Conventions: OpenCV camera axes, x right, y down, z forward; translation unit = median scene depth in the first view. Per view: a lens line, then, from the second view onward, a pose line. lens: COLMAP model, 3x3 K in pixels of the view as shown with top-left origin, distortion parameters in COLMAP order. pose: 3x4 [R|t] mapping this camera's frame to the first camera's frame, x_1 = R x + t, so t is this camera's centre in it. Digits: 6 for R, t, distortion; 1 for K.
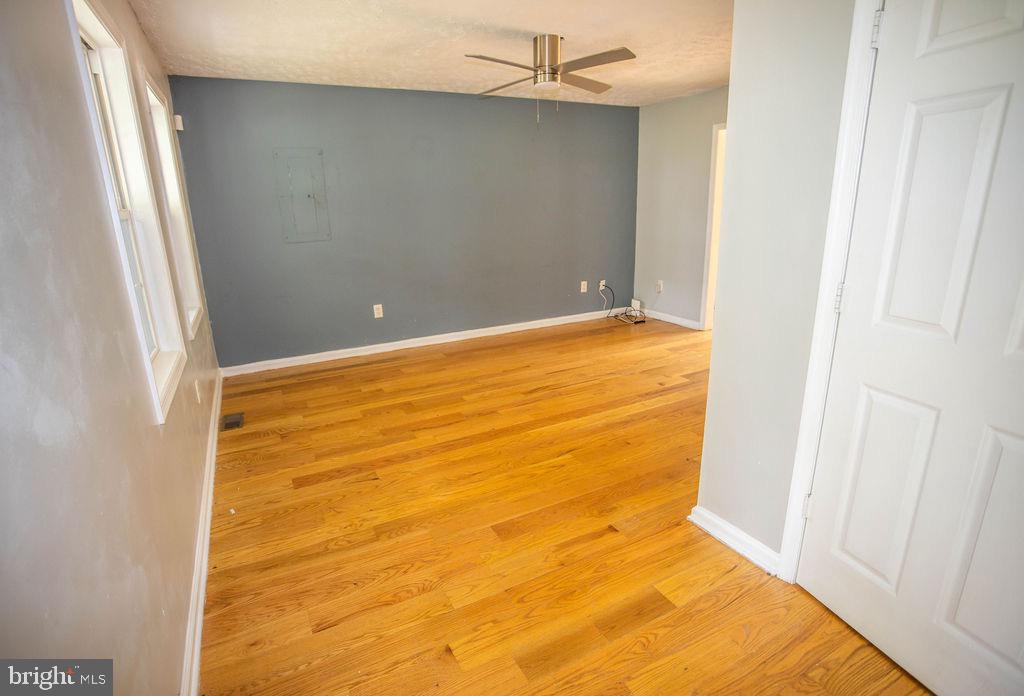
lens RADIAL K [[502.6, 0, 507.3], [0, 502.6, 349.9], [0, 0, 1]] dist [-0.055123, 0.018583]
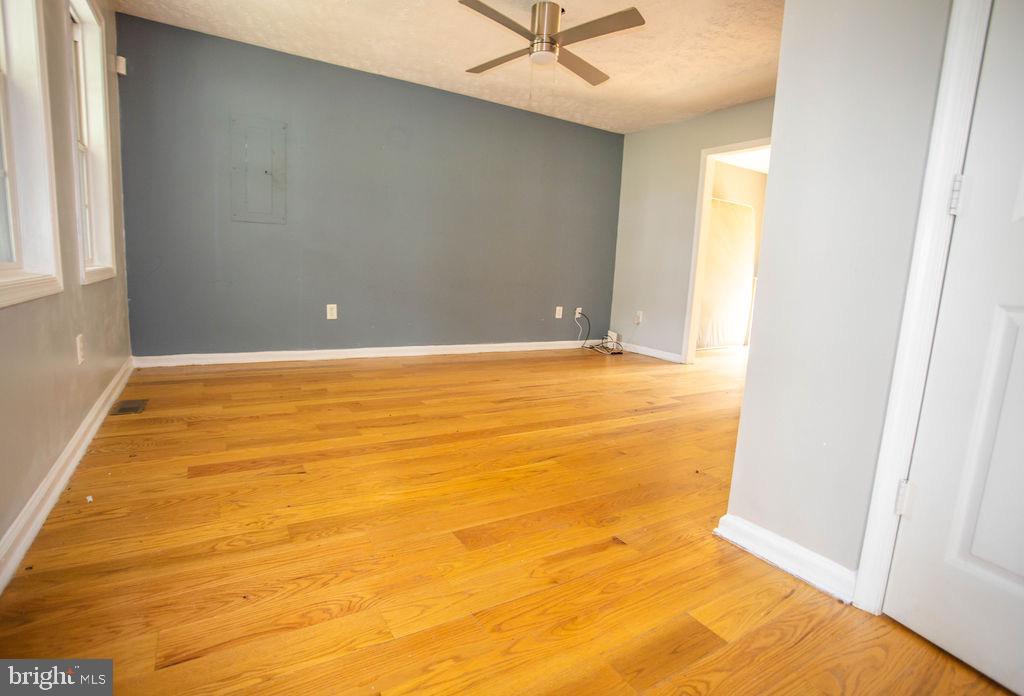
lens RADIAL K [[502.6, 0, 505.6], [0, 502.6, 348.8], [0, 0, 1]] dist [-0.055123, 0.018583]
pose [[0.994960, 0.068631, 0.073110, -0.022678], [-0.059089, 0.990331, -0.125511, 0.142517], [-0.081017, 0.120559, 0.989395, 0.197931]]
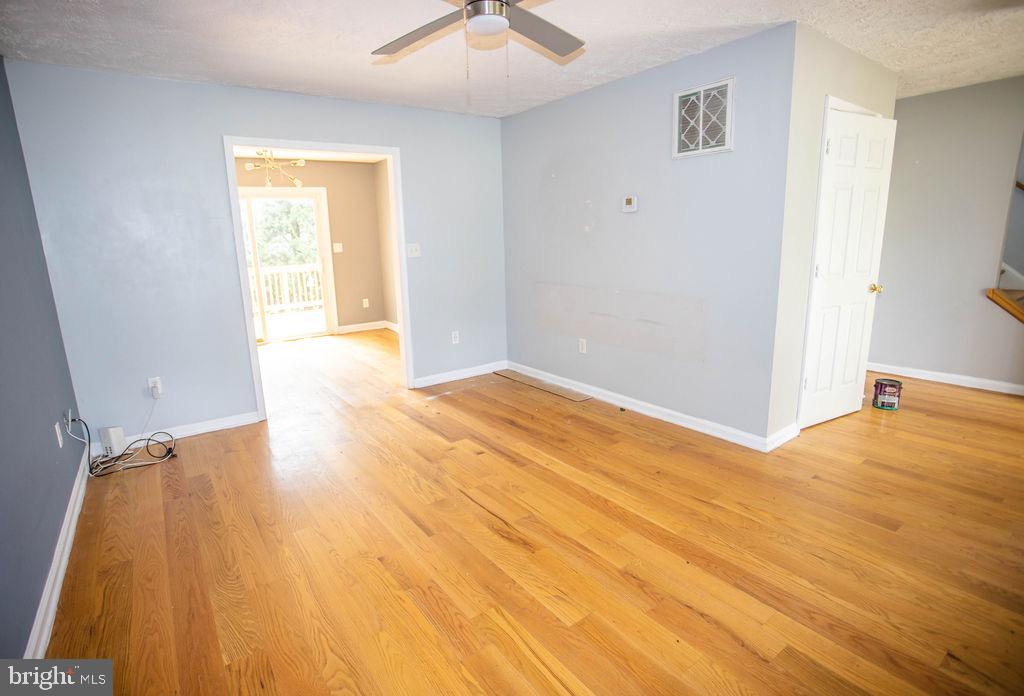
lens RADIAL K [[502.6, 0, 506.5], [0, 502.6, 350.0], [0, 0, 1]] dist [-0.055123, 0.018583]
pose [[-0.142909, -0.181883, 0.972880, -0.660222], [0.309263, 0.925543, 0.218462, -0.359911], [-0.940177, 0.332096, -0.076018, 1.377460]]
